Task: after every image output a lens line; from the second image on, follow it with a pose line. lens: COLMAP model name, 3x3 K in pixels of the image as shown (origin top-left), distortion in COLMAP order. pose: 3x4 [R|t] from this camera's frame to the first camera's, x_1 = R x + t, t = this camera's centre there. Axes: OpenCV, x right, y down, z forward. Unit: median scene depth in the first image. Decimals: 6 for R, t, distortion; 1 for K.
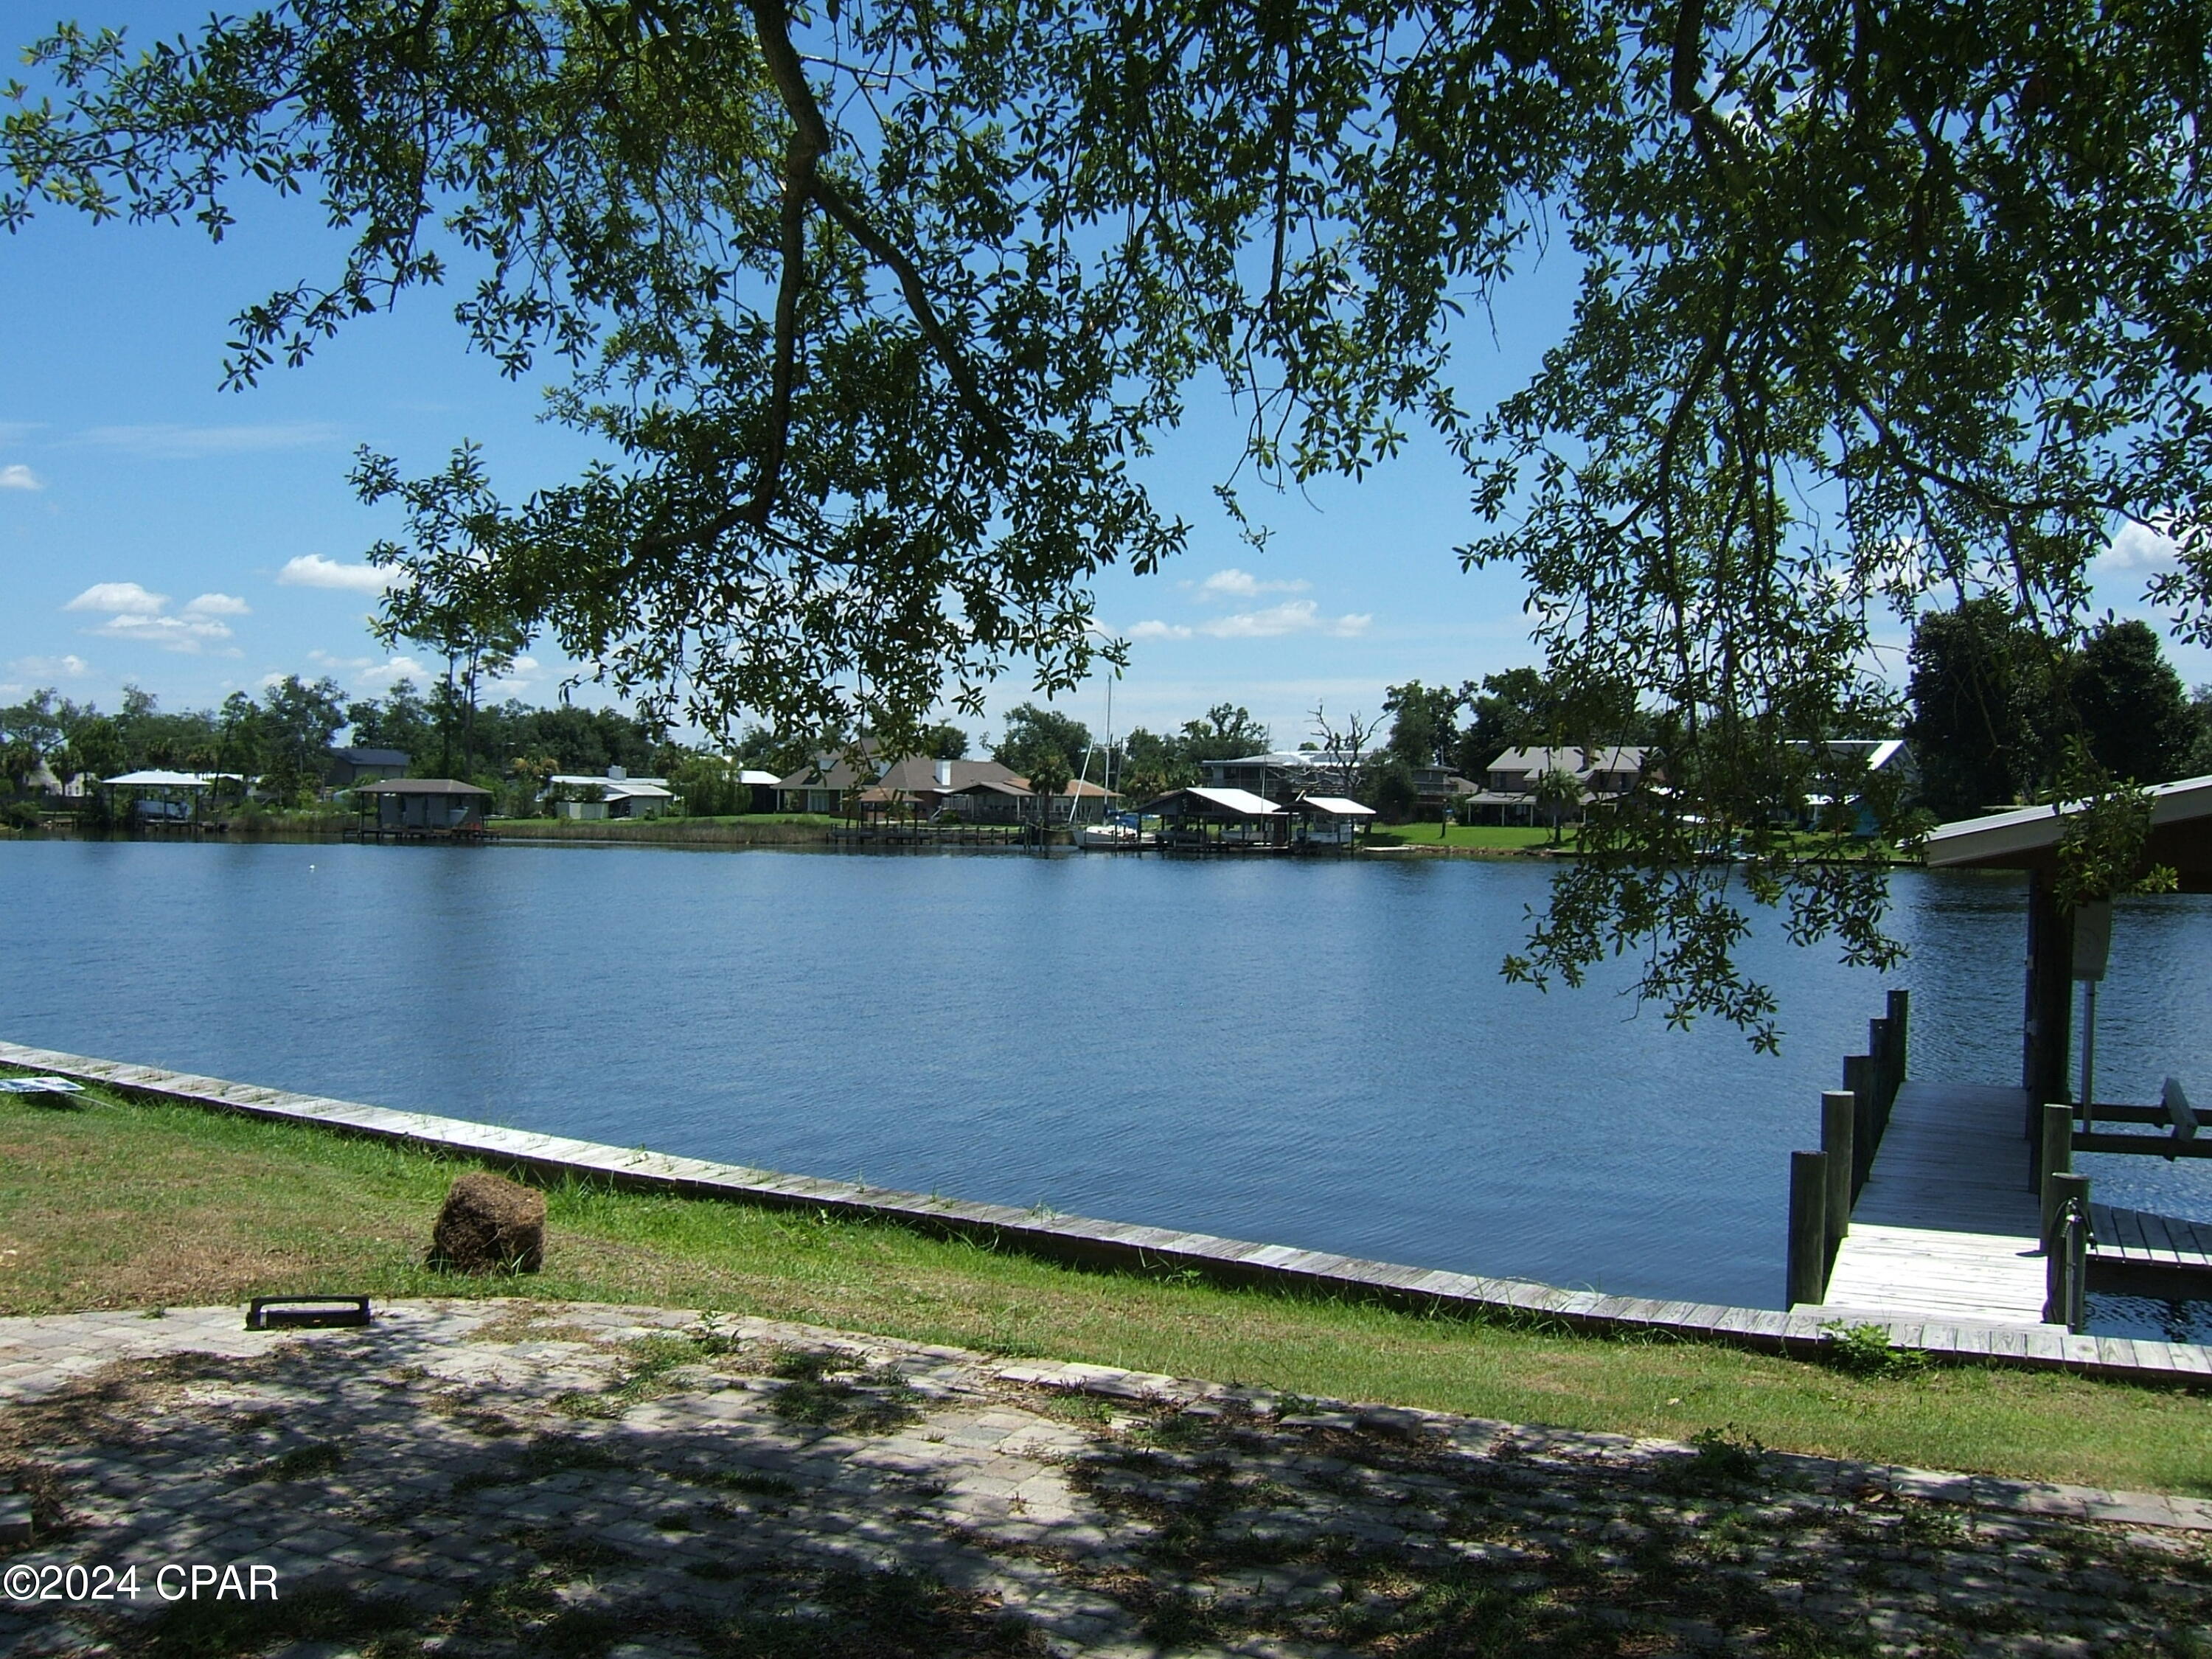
lens RADIAL K [[2111.3, 0, 1114.2], [0, 2111.3, 804.7], [0, 0, 1]] dist [-0.082413, -0.017317]
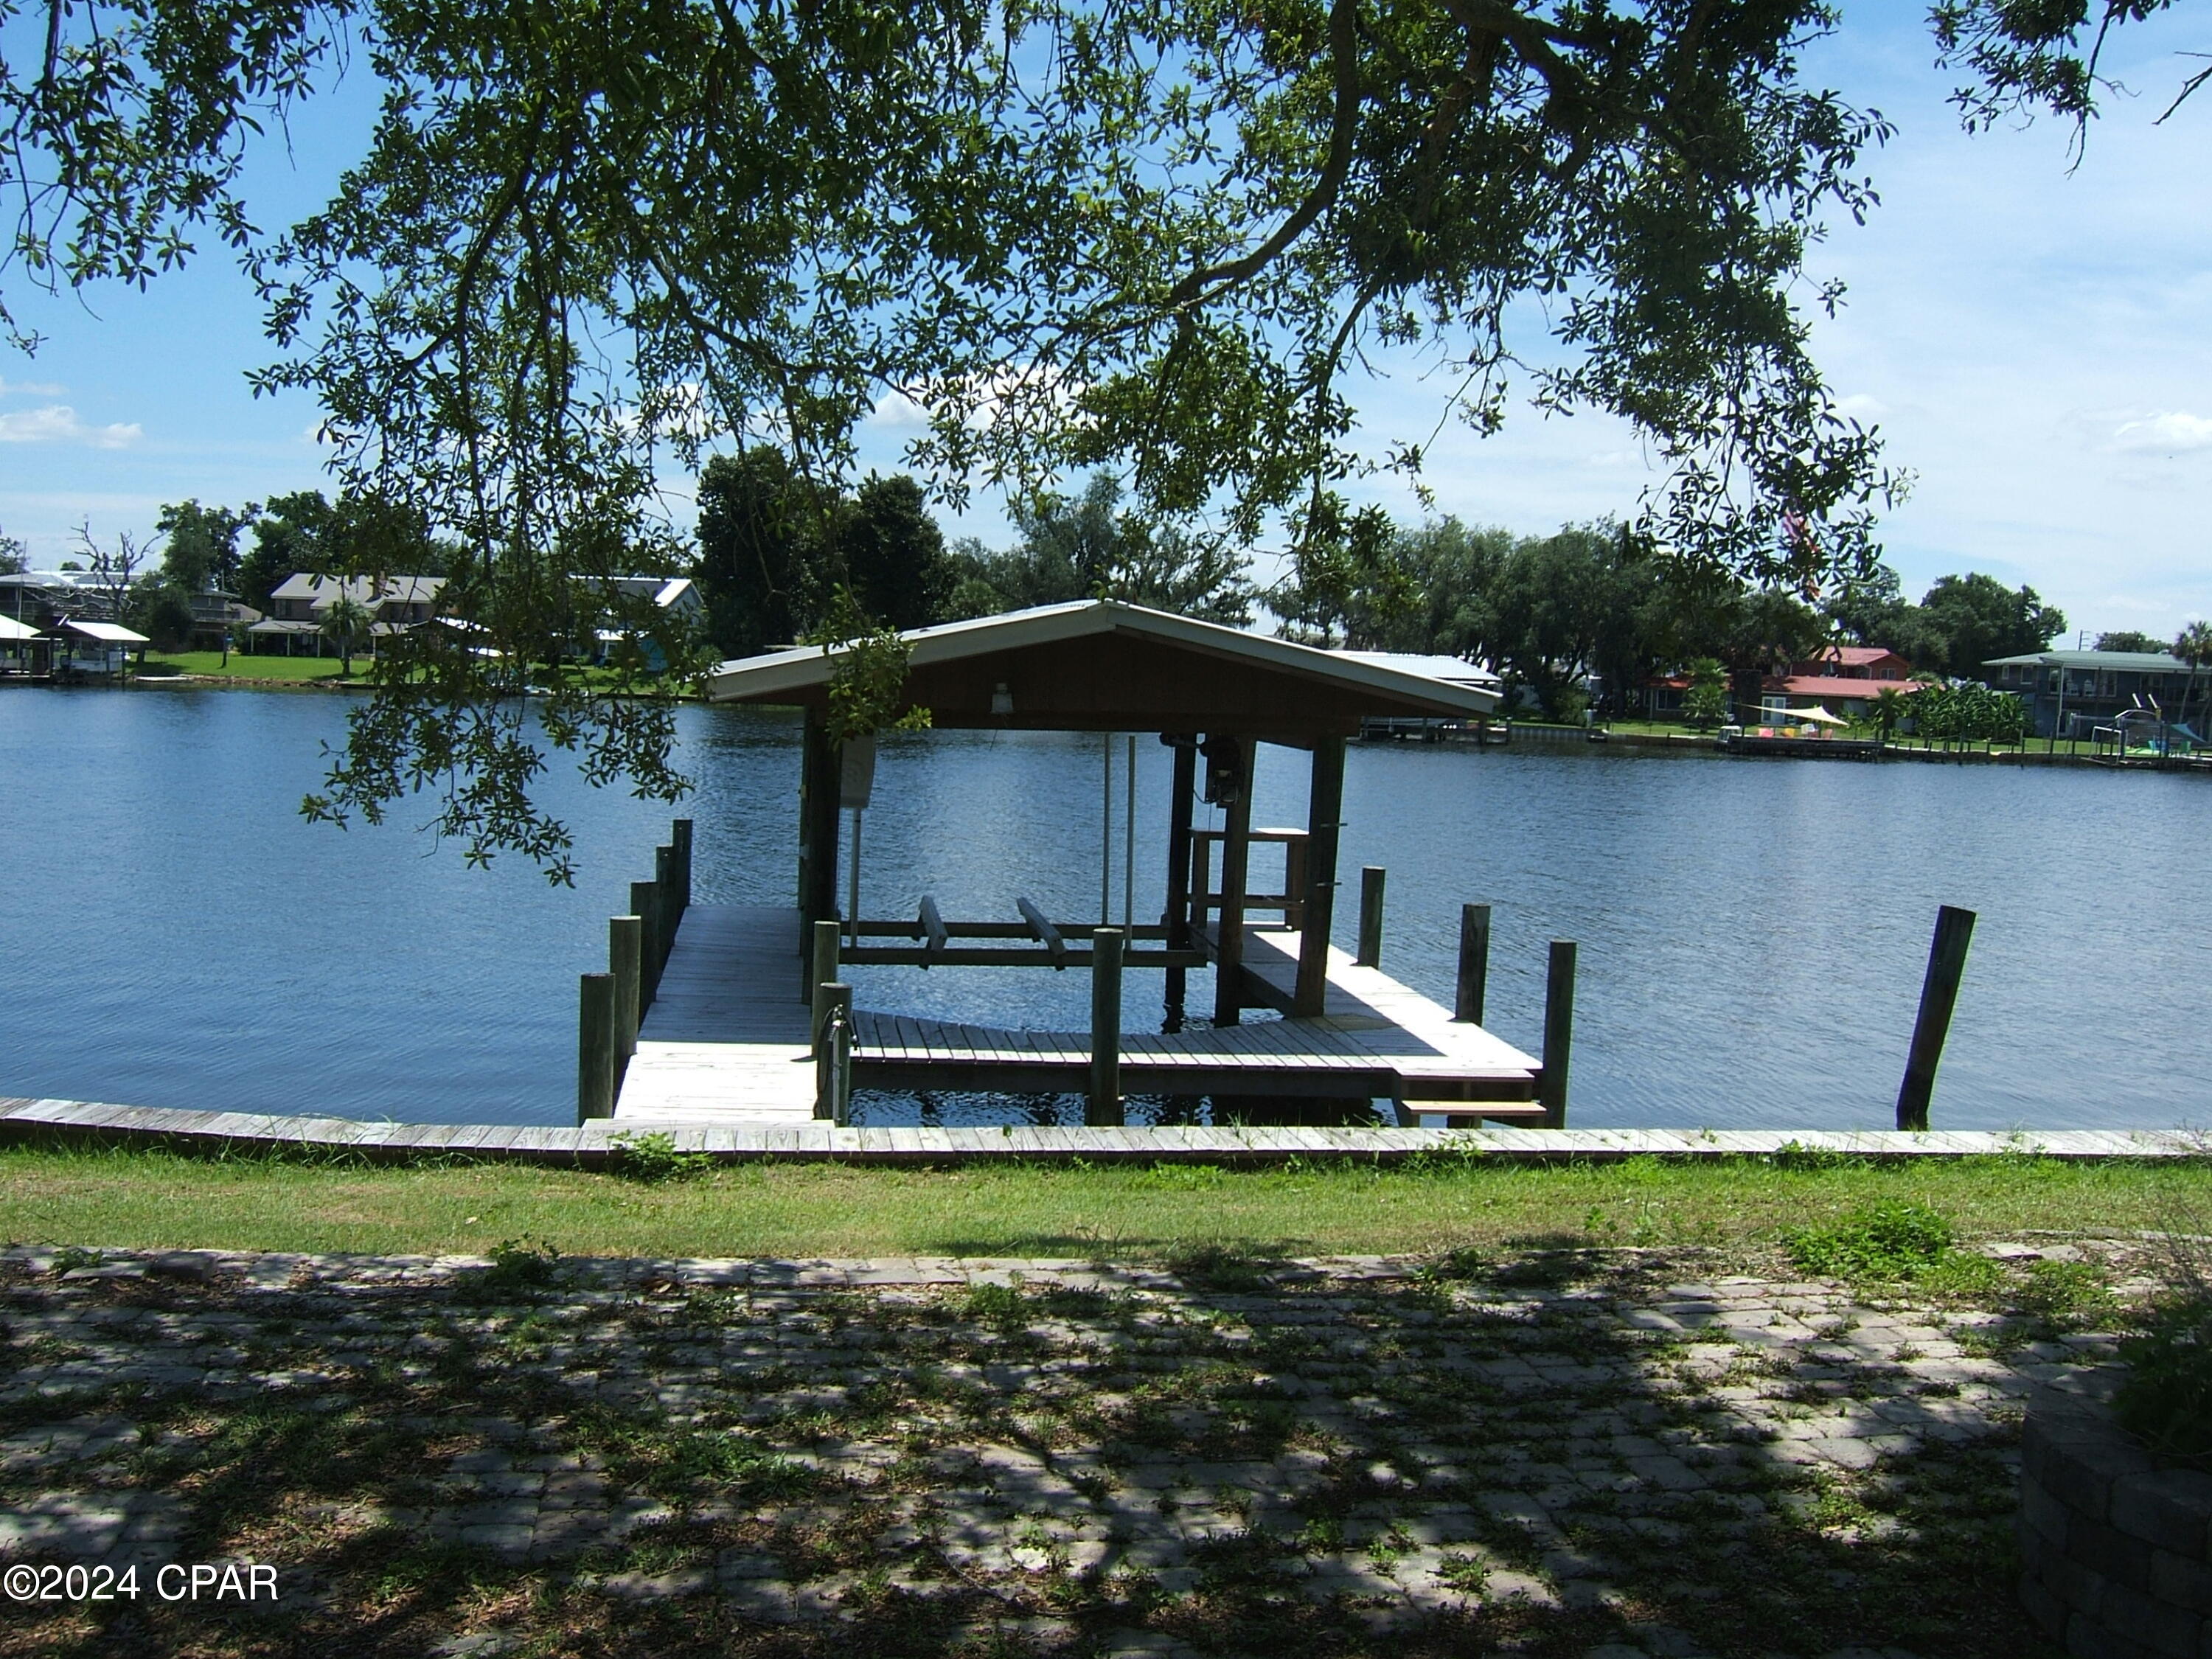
lens RADIAL K [[2145.1, 0, 1106.0], [0, 2145.1, 829.5], [0, 0, 1]] dist [-0.074175, -0.006359]
pose [[0.851325, -0.022733, 0.524145, -0.013368], [-0.024538, 0.996242, 0.083063, -0.000945], [-0.524064, -0.083575, 0.847568, -0.046506]]
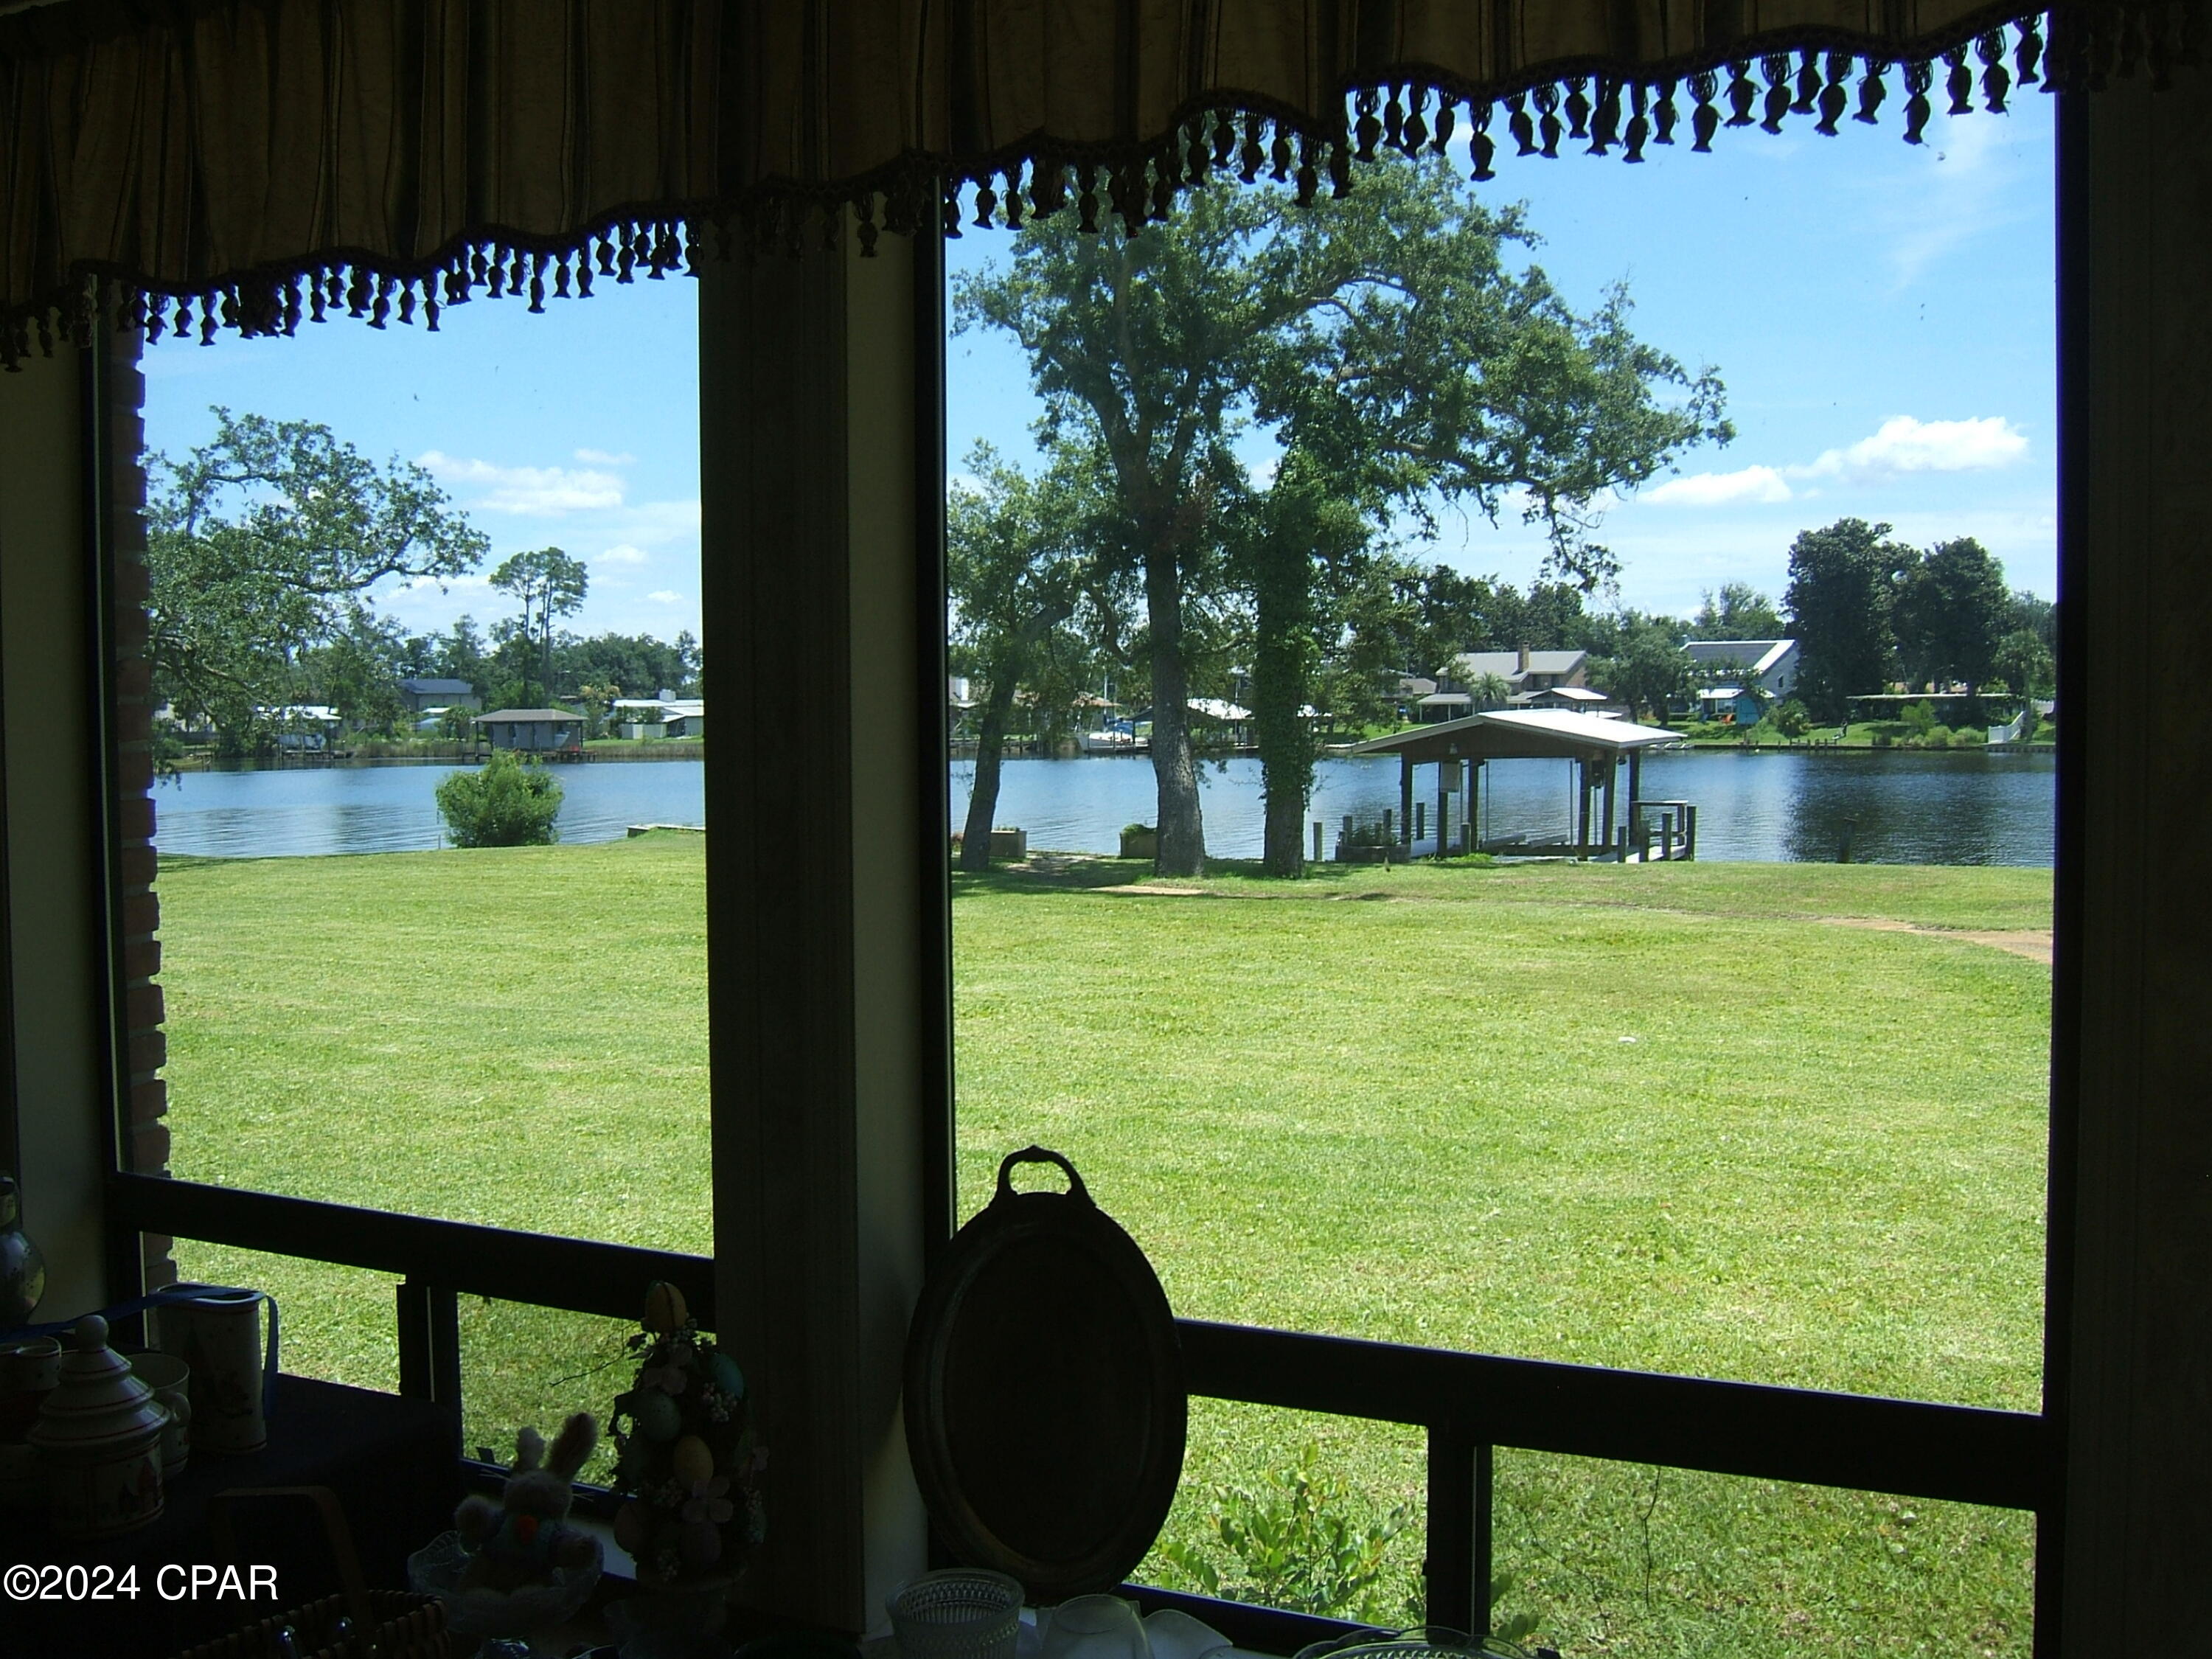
lens RADIAL K [[2145.1, 0, 1106.0], [0, 2145.1, 829.5], [0, 0, 1]] dist [-0.074175, -0.006359]
pose [[0.999624, -0.026737, -0.006131, 0.004071], [0.027044, 0.997996, 0.057208, -0.008487], [0.004589, -0.057353, 0.998343, -0.389850]]
